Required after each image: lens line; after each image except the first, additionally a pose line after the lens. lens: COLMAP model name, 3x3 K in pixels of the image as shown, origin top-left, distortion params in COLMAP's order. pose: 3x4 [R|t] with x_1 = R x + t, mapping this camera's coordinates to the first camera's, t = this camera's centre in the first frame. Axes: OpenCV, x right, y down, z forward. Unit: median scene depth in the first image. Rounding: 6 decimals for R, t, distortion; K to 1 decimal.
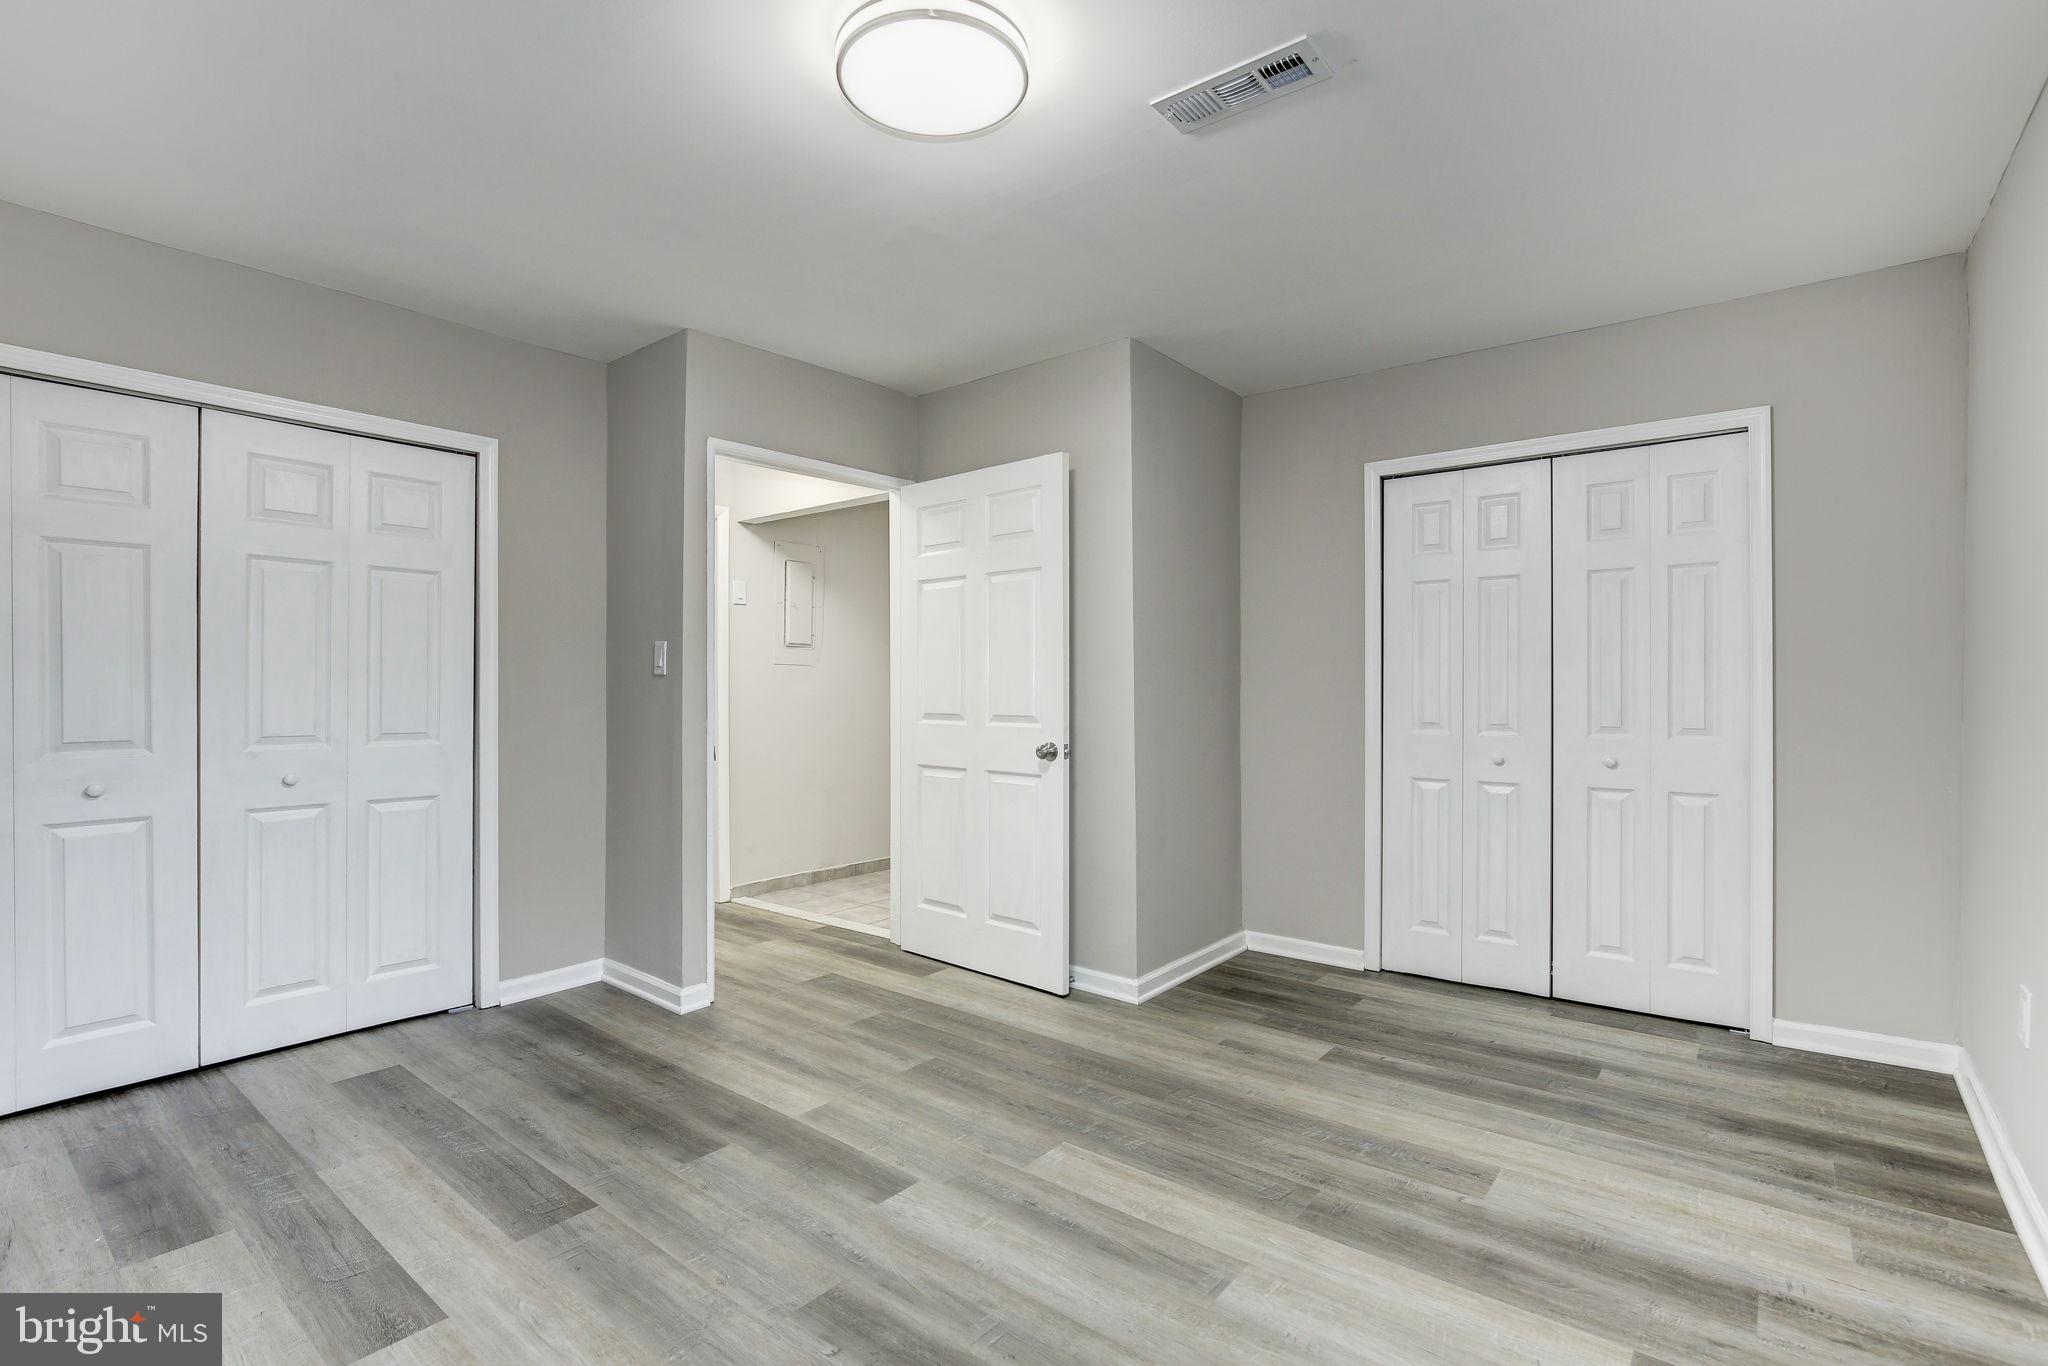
lens RADIAL K [[933.2, 0, 1037.6], [0, 933.2, 690.6], [0, 0, 1]] dist [-0.014110, 0.004216]
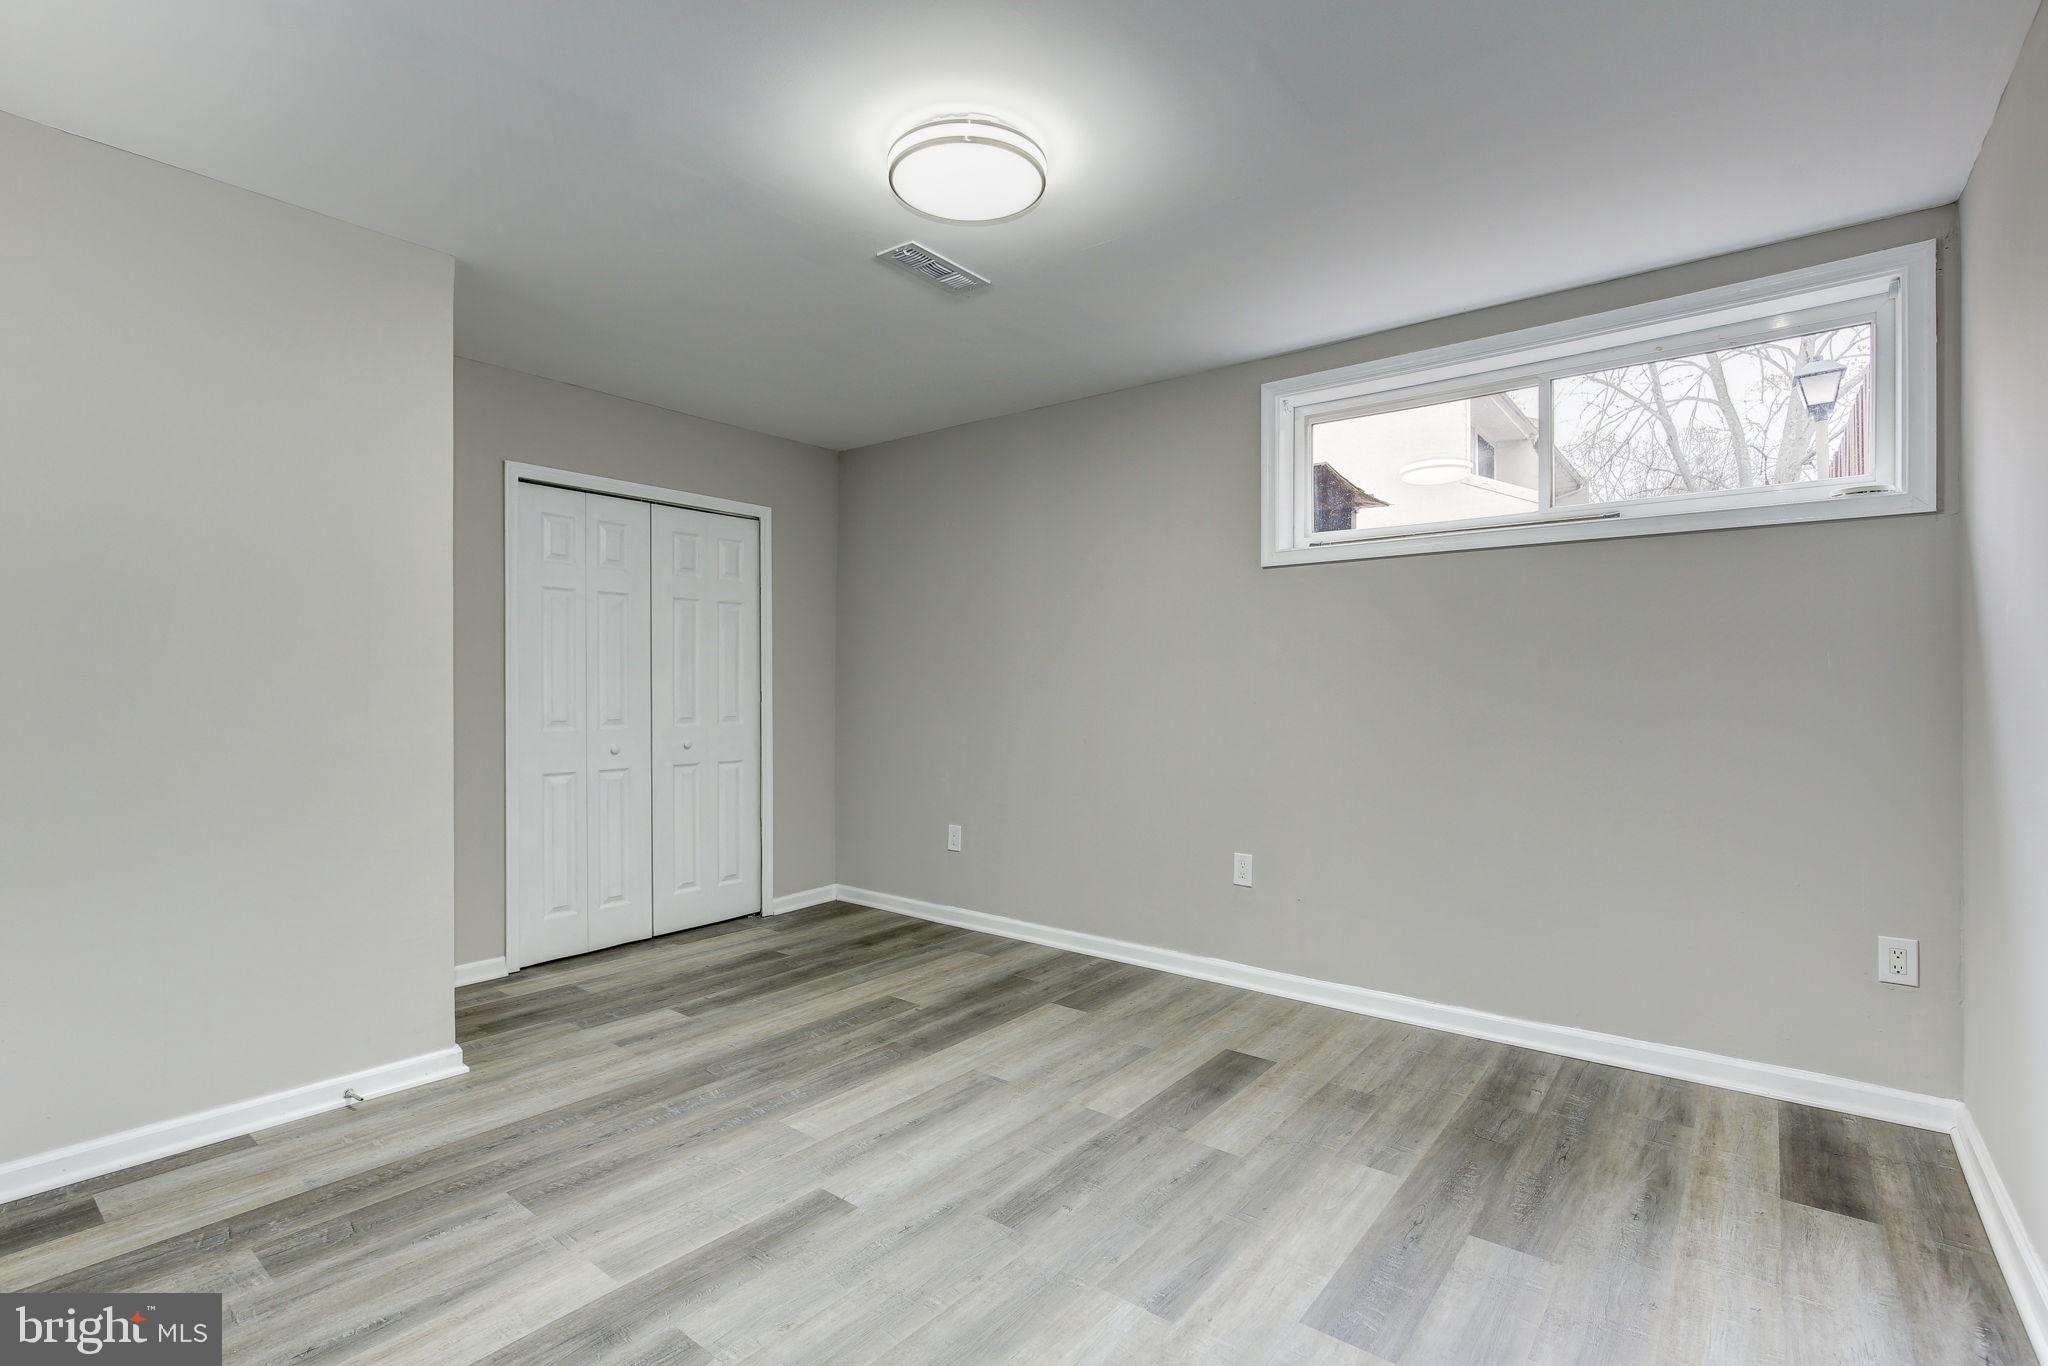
lens RADIAL K [[933.2, 0, 1037.6], [0, 933.2, 690.6], [0, 0, 1]] dist [-0.014110, 0.004216]
pose [[0.006804, -0.002209, 0.999974, -0.862027], [0.003518, 0.999991, 0.002185, -0.001335], [-0.999971, 0.003503, 0.006812, 0.592310]]
